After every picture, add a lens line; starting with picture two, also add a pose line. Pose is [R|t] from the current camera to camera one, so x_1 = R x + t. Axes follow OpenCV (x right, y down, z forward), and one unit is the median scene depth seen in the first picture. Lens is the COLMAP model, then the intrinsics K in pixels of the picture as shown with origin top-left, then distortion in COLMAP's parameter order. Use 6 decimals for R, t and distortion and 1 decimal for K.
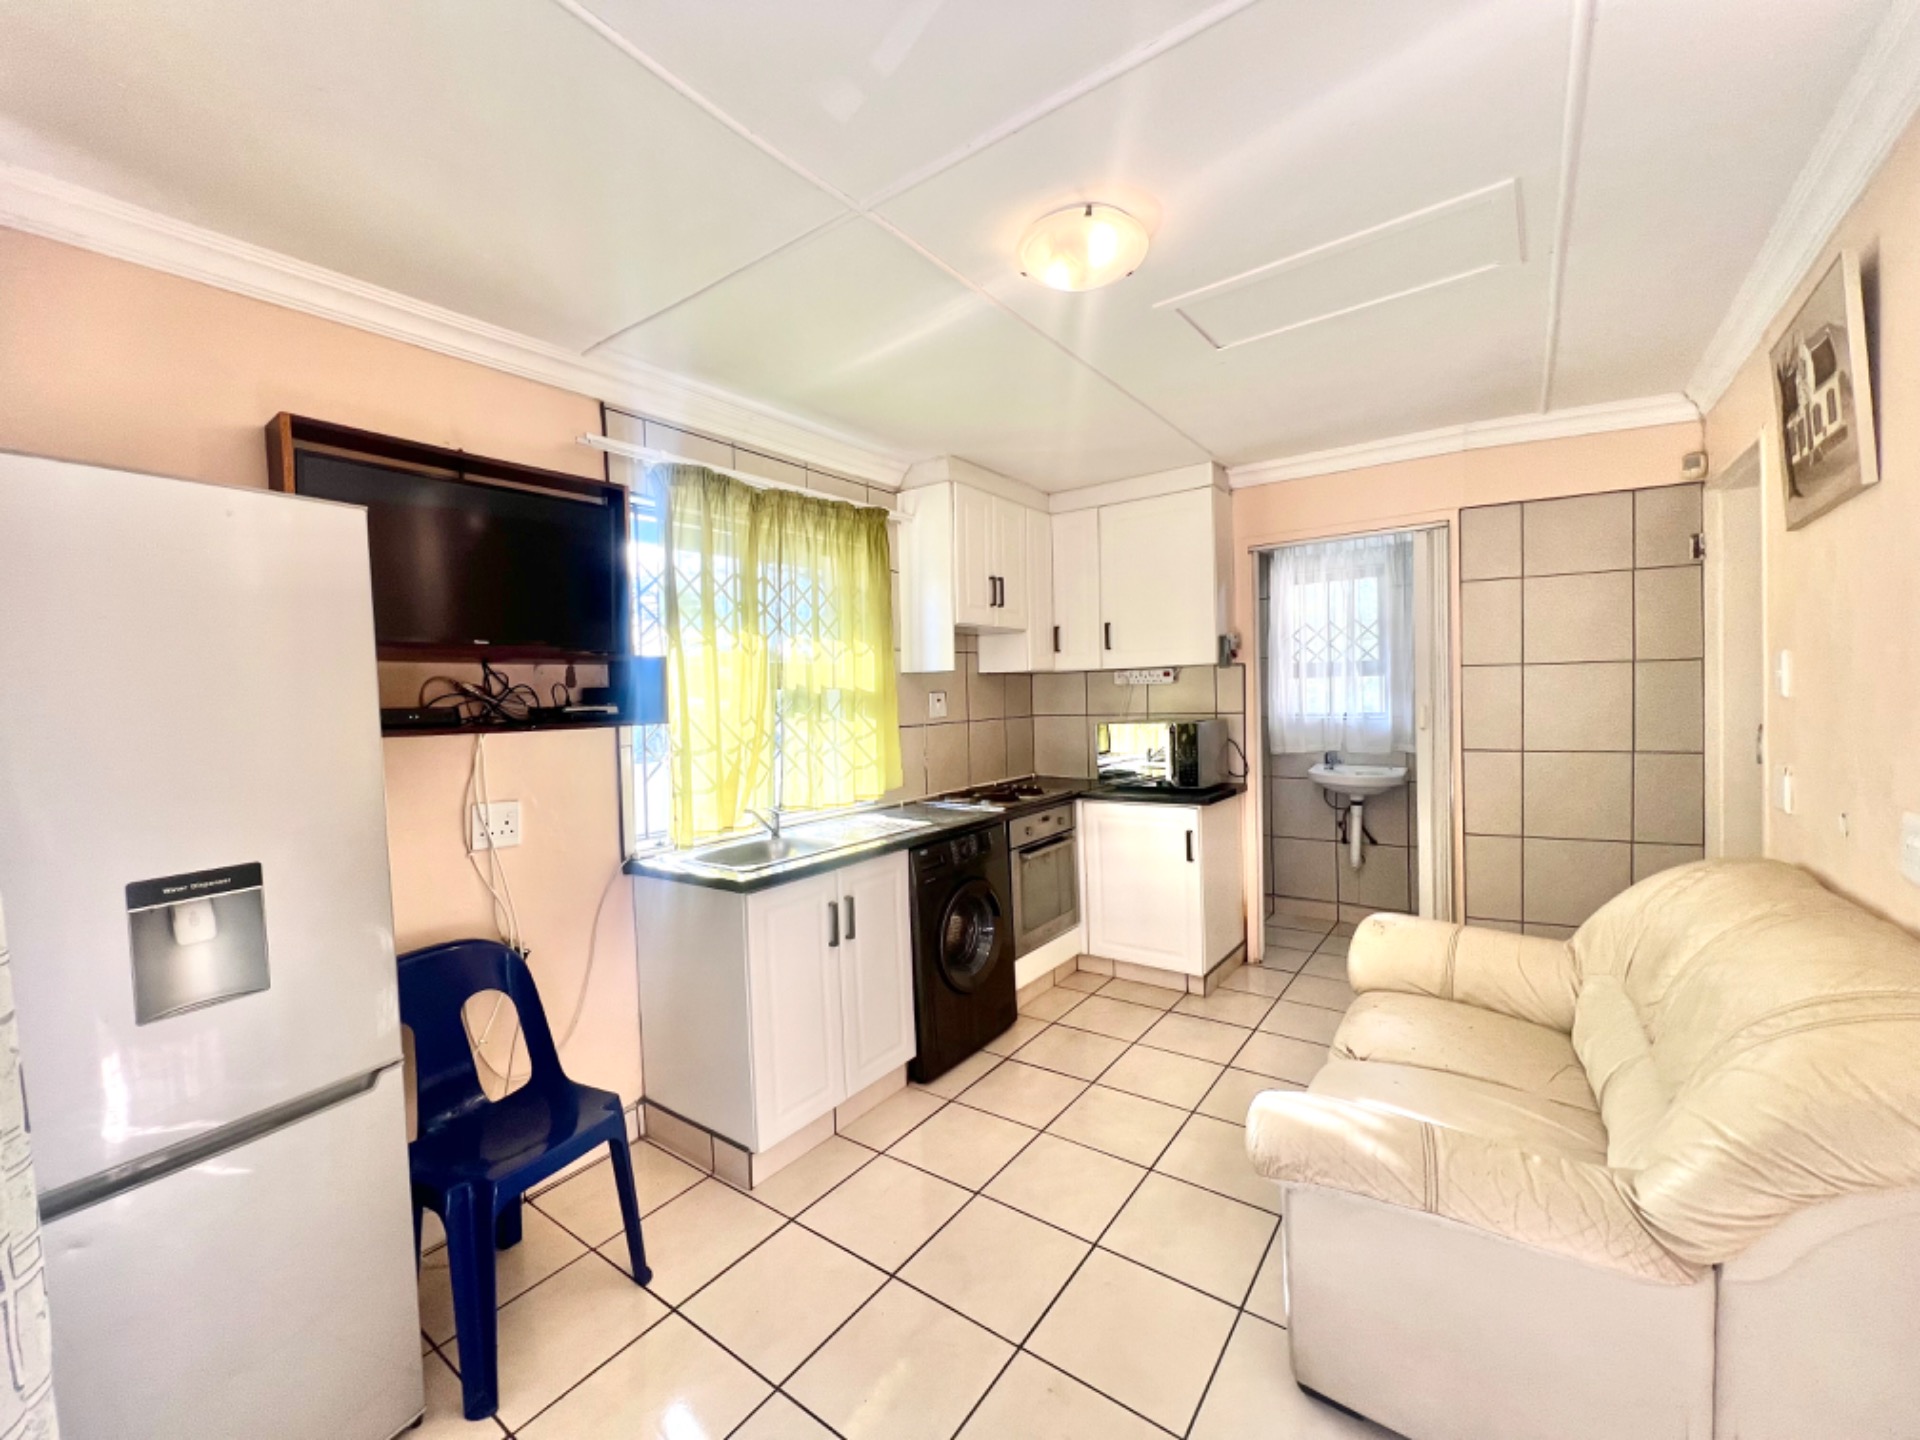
lens RADIAL K [[769.9, 0, 958.1], [0, 769.9, 719.5], [0, 0, 1]] dist [-0.001668, 0.000285]
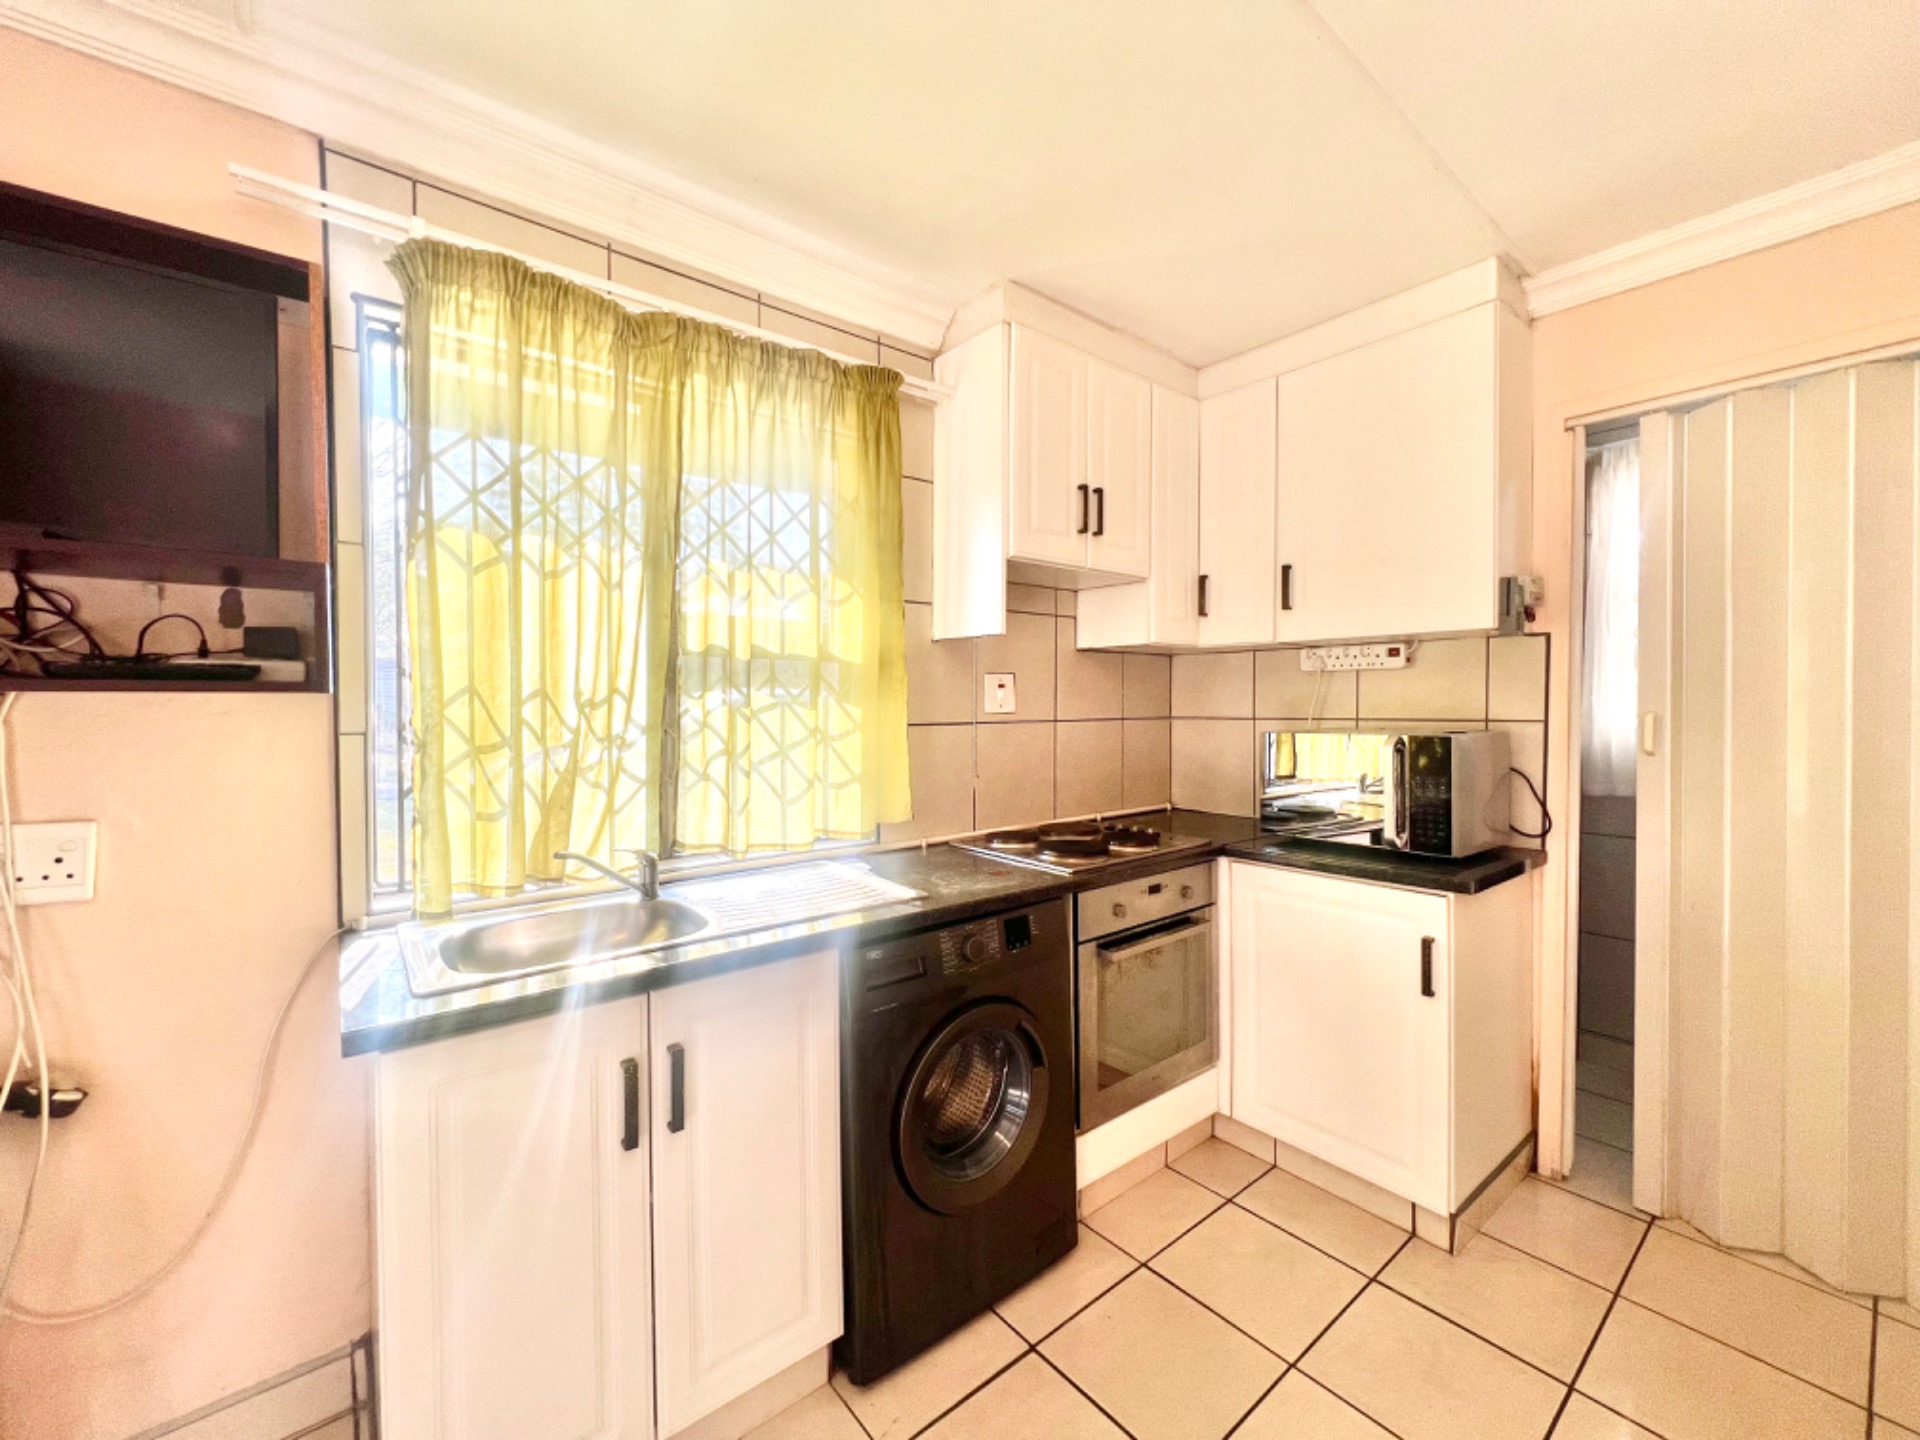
lens RADIAL K [[775.4, 0, 958.0], [0, 775.4, 716.7], [0, 0, 1]] dist [-0.004164, 0.001847]
pose [[0.966938, 0.033654, -0.252781, 0.116812], [-0.036032, 0.999339, -0.004783, 0.005979], [0.252453, 0.013733, 0.967512, 0.399777]]
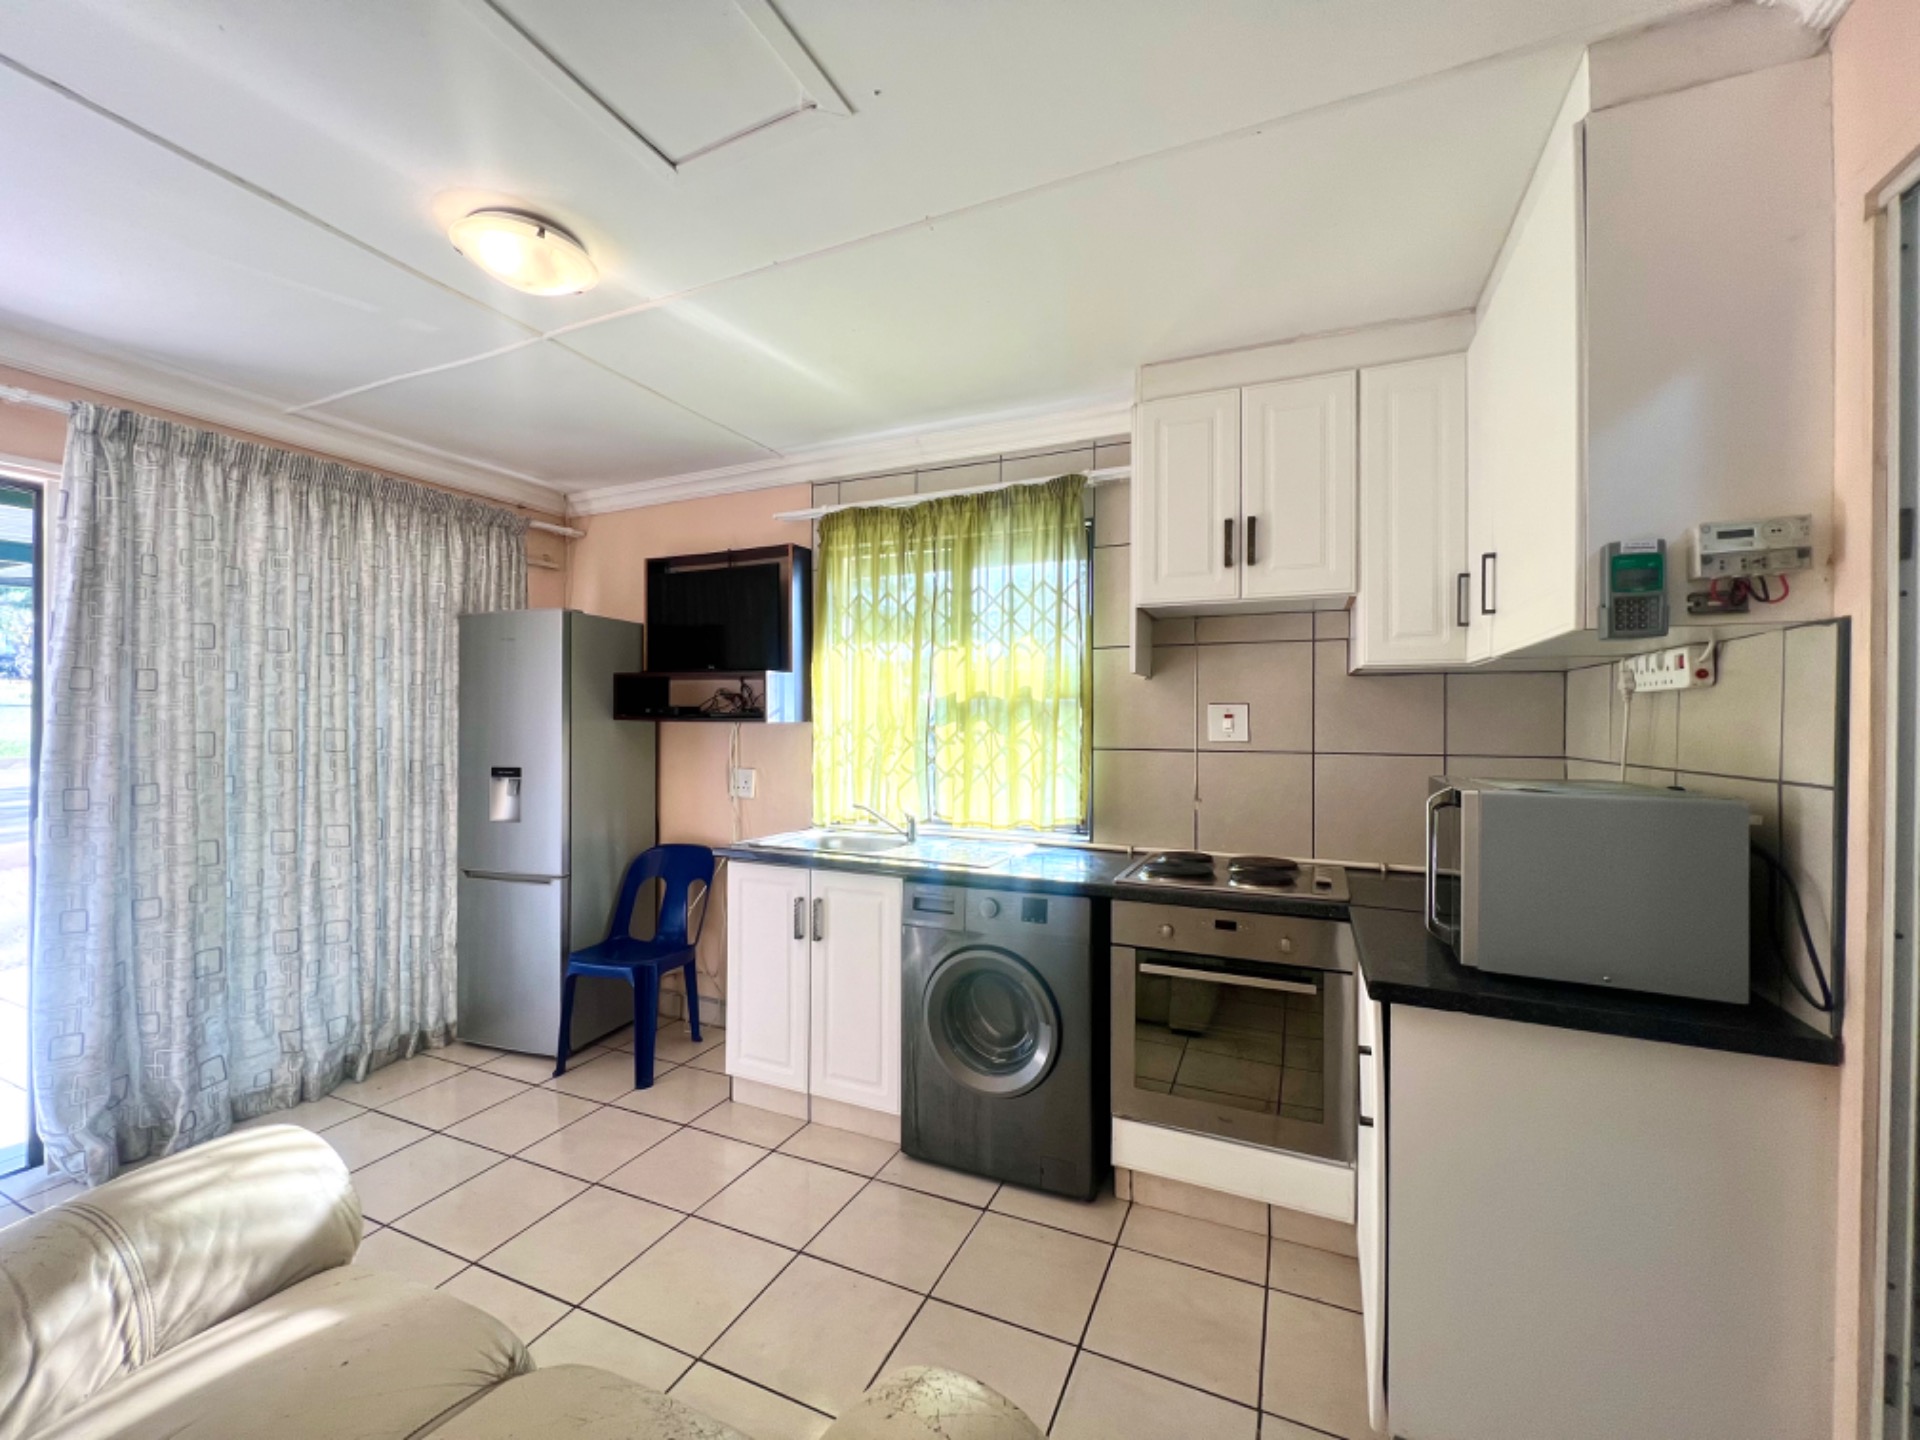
lens RADIAL K [[769.9, 0, 959.4], [0, 769.9, 719.4], [0, 0, 1]] dist [-0.001668, 0.000285]
pose [[0.212828, 0.030640, -0.976609, 0.648786], [-0.046131, 0.998709, 0.021281, -0.028517], [0.976000, 0.040523, 0.213966, 0.696038]]
